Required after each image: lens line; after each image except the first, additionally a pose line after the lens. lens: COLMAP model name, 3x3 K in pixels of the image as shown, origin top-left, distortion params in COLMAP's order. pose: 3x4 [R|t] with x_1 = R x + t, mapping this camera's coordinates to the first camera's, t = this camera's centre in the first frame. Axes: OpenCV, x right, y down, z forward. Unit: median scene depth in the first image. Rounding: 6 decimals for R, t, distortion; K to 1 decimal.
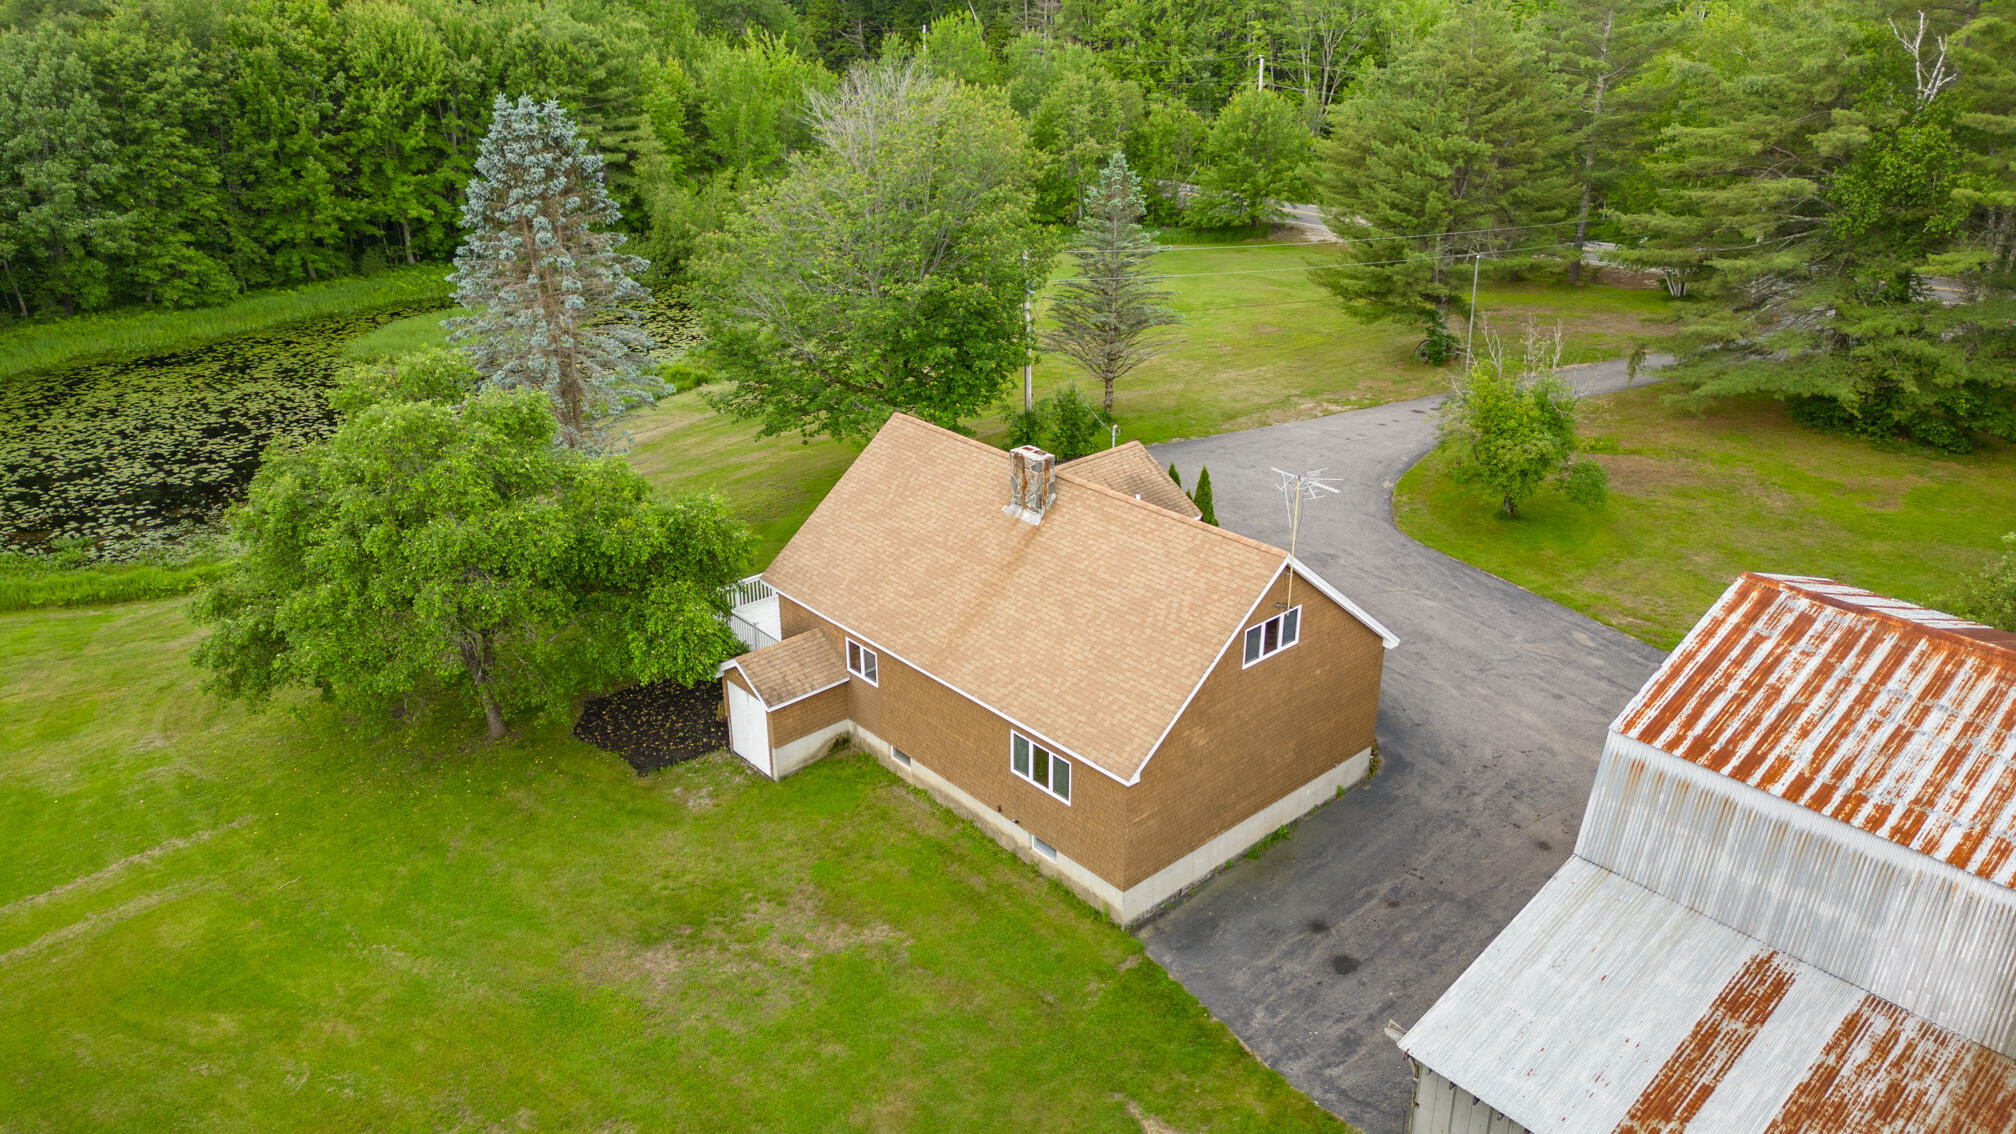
lens RADIAL K [[1400.9, 0, 1007.6], [0, 1400.9, 563.8], [0, 0, 1]] dist [0.097960, -0.105299]
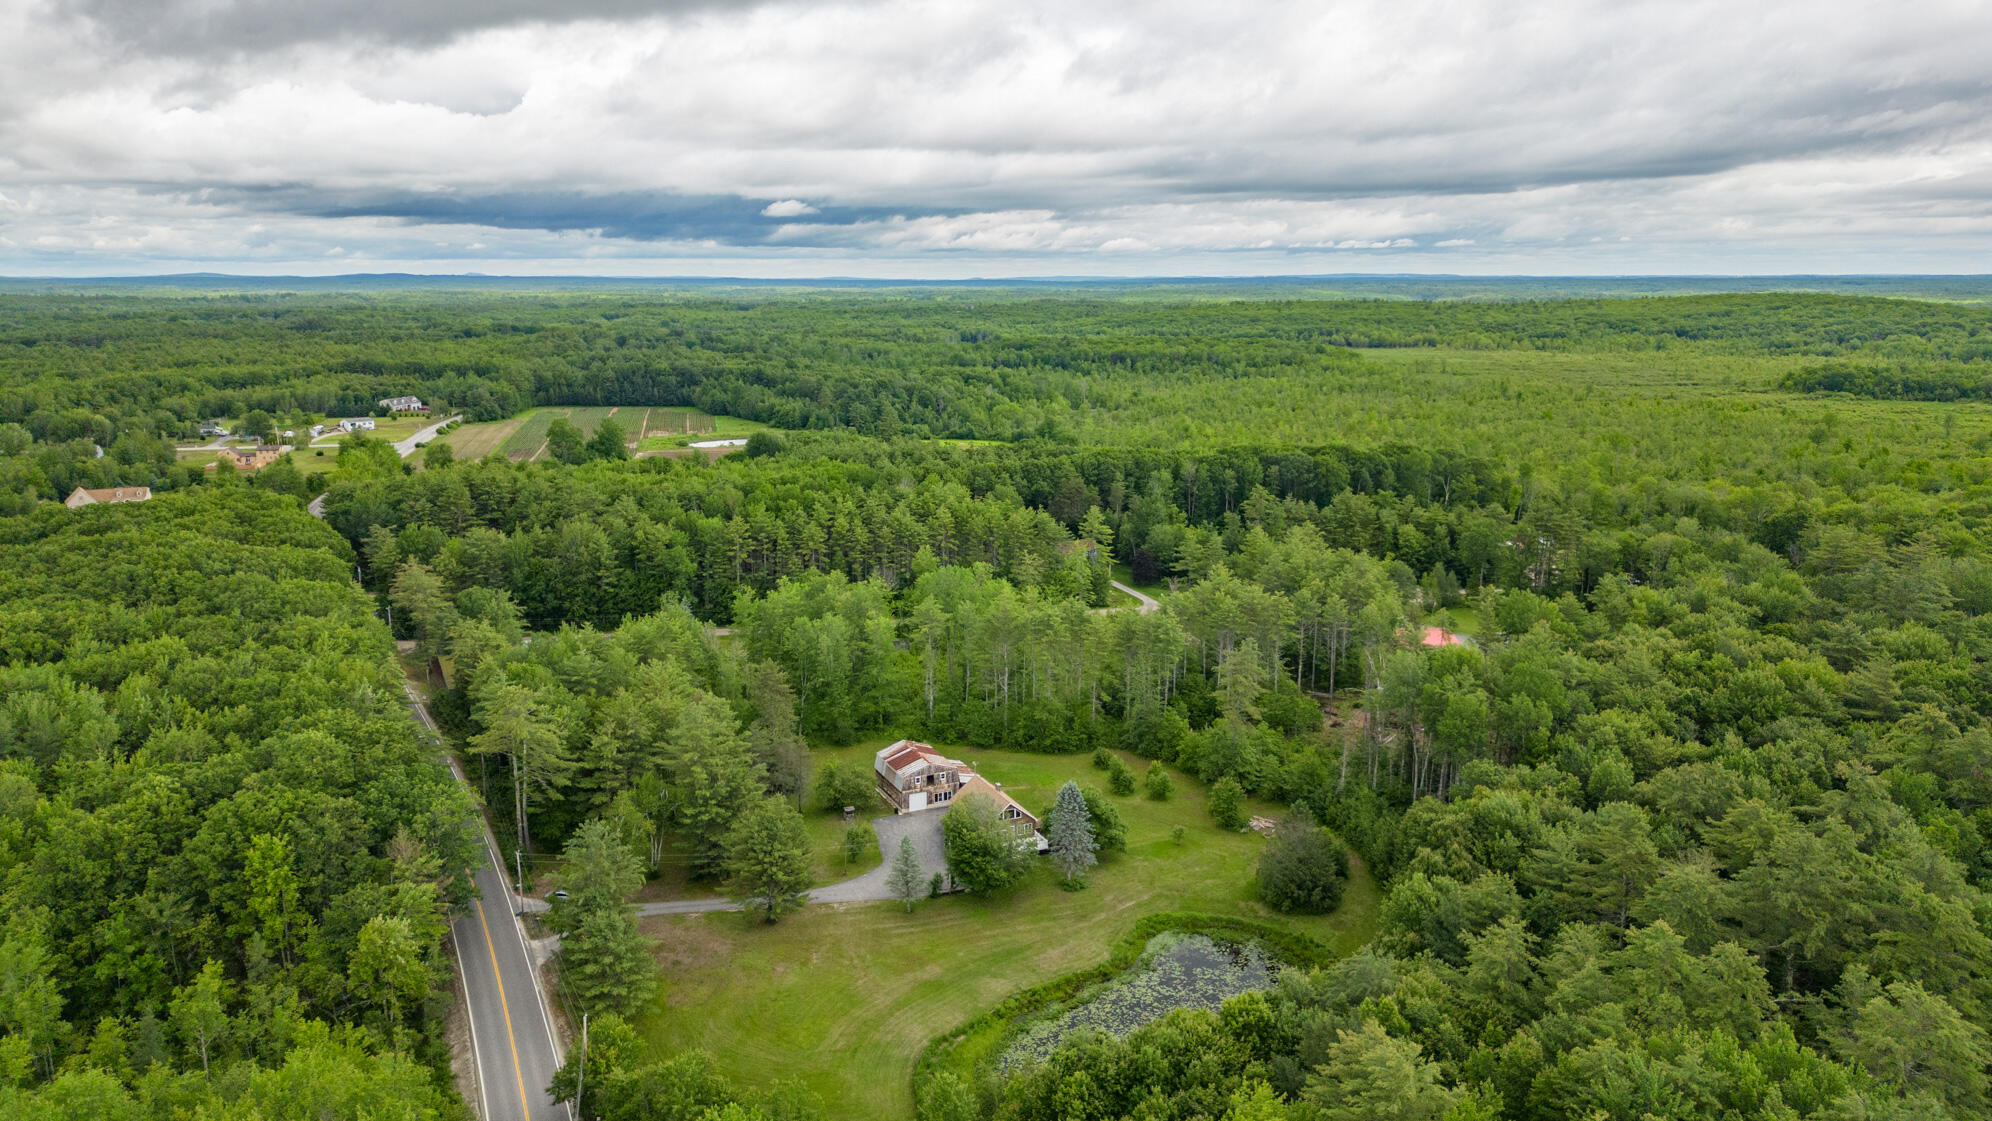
lens RADIAL K [[1374.6, 0, 989.1], [0, 1374.6, 591.0], [0, 0, 1]] dist [0.036388, -0.025151]
pose [[-0.952367, -0.062310, 0.298521, -2.006350], [0.127883, 0.807070, 0.576441, -5.033064], [-0.276845, 0.587159, -0.760658, 5.976830]]
